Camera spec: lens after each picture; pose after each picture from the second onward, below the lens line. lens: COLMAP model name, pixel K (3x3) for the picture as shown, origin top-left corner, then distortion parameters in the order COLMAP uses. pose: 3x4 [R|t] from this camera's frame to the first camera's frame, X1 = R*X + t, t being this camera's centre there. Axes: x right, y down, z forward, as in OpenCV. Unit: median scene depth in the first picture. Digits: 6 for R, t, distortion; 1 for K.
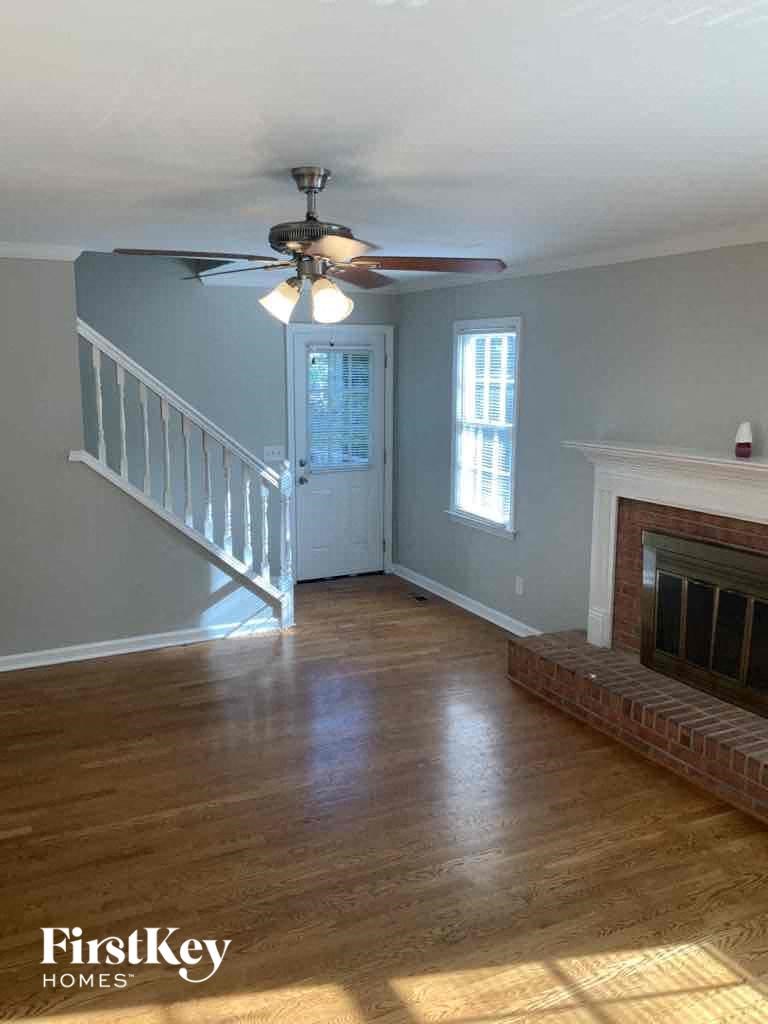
lens RADIAL K [[859.0, 0, 384.0], [0, 859.0, 512.0], [0, 0, 1]] dist [0.134211, -0.257301]
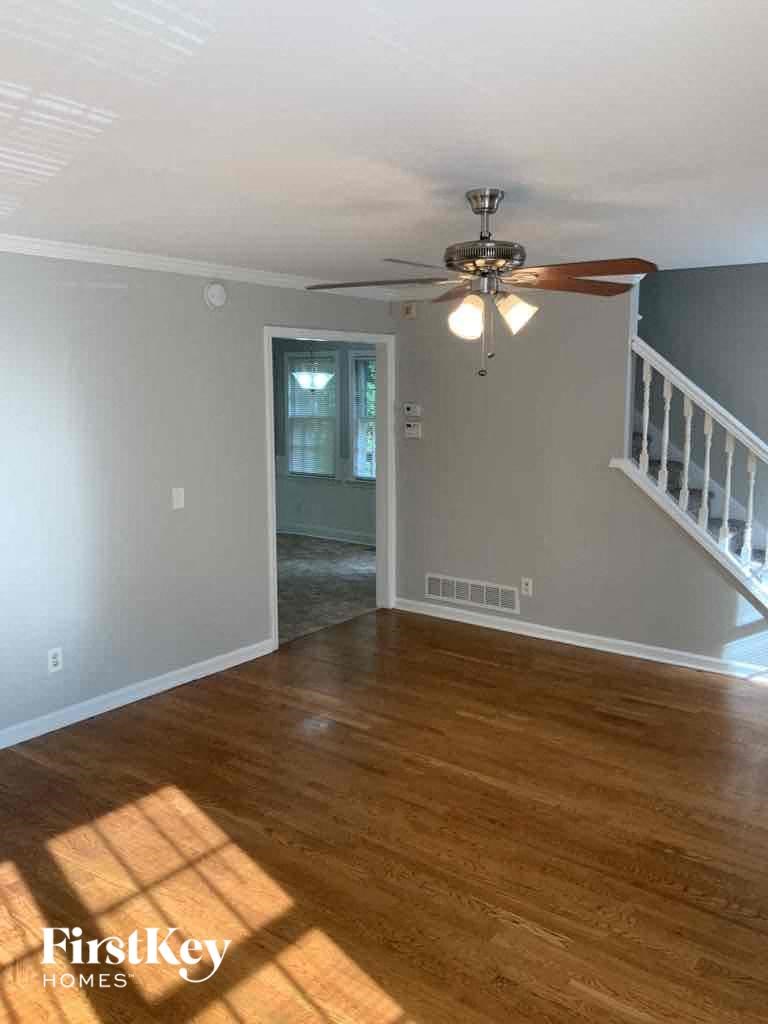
lens RADIAL K [[859.0, 0, 384.0], [0, 859.0, 512.0], [0, 0, 1]] dist [0.134211, -0.257301]
pose [[0.428102, 0.131966, -0.894044, 0.453952], [-0.147591, 0.986209, 0.074898, -0.039029], [0.891597, 0.099889, 0.441675, 0.248256]]
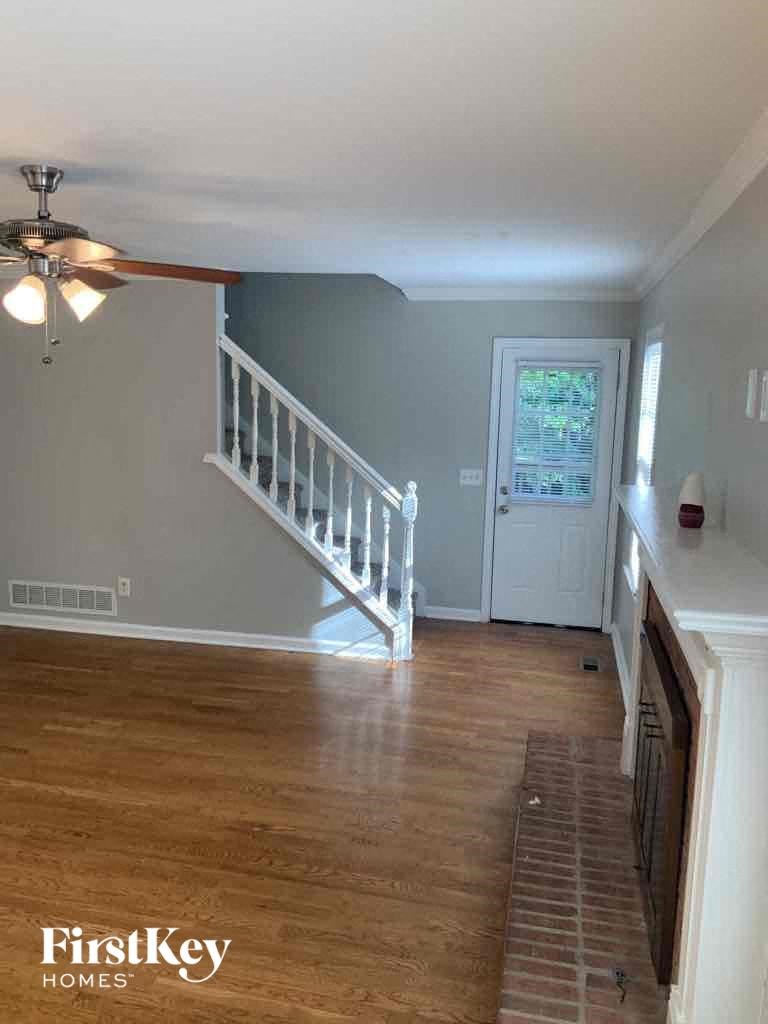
lens RADIAL K [[859.0, 0, 384.0], [0, 859.0, 512.0], [0, 0, 1]] dist [0.134211, -0.257301]
pose [[0.770940, 0.112459, -0.626901, 0.467026], [-0.131554, 0.991179, 0.016026, -0.039883], [0.623173, 0.070116, 0.778934, 0.265208]]
